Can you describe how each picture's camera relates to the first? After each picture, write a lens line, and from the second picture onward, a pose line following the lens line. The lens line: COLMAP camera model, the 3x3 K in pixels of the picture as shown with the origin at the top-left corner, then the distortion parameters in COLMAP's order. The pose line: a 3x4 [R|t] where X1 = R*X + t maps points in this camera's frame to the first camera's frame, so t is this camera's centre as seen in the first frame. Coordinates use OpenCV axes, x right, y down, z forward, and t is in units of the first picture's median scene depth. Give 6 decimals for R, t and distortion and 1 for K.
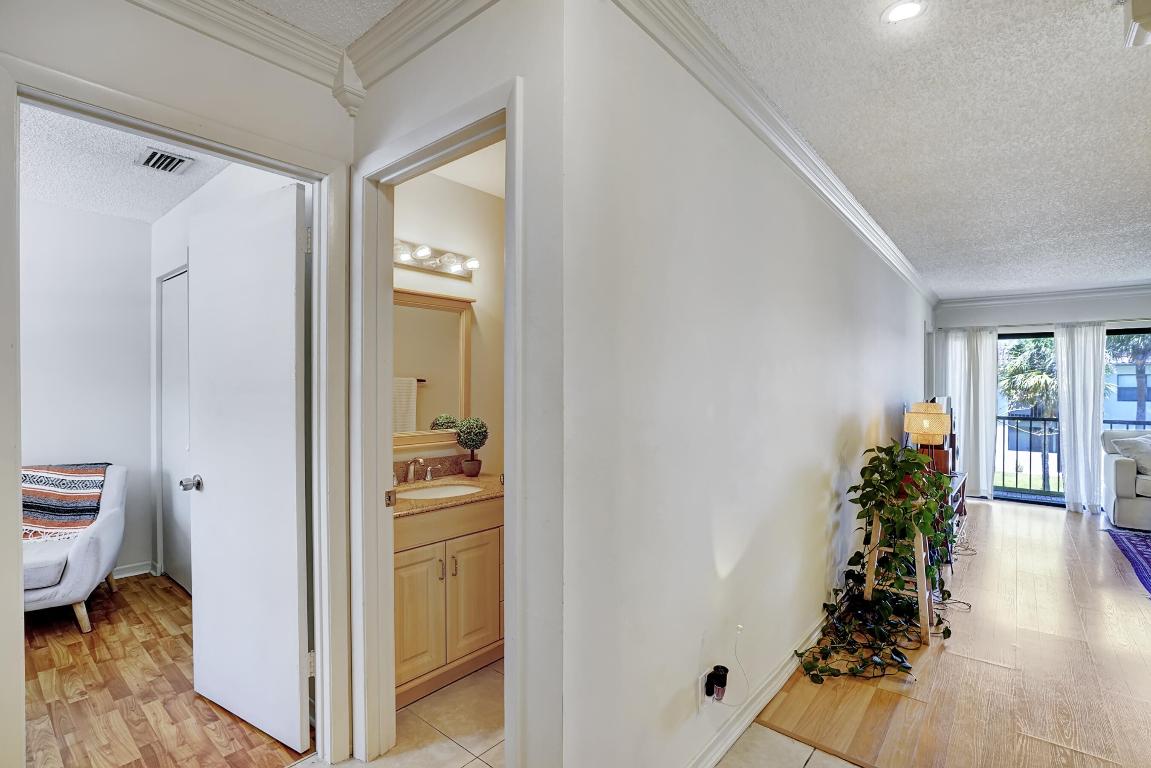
lens RADIAL K [[538.0, 0, 560.8], [0, 538.0, 380.7], [0, 0, 1]] dist [-0.043148, 0.012673]
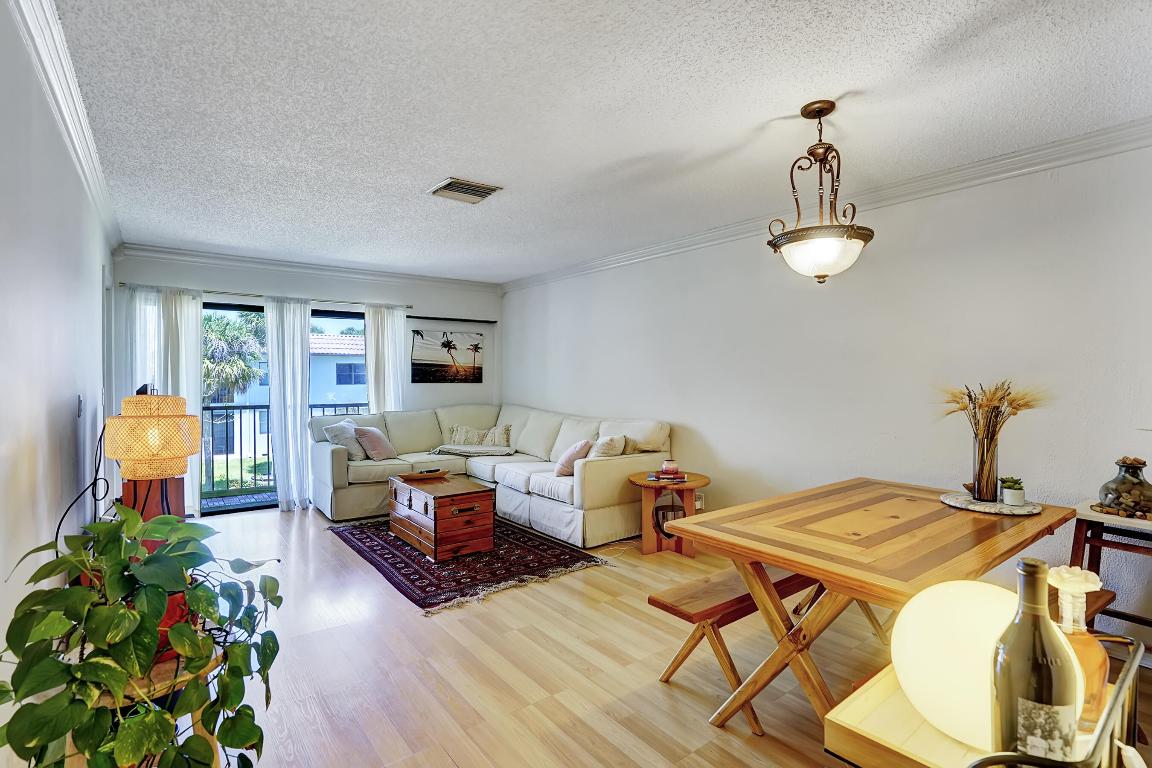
lens RADIAL K [[538.4, 0, 561.3], [0, 538.4, 380.7], [0, 0, 1]] dist [-0.043148, 0.012673]
pose [[0.199975, -0.014803, 0.979689, 0.270645], [-0.015484, 0.999713, 0.018266, 0.009177], [-0.979679, -0.018823, 0.199688, 0.505144]]
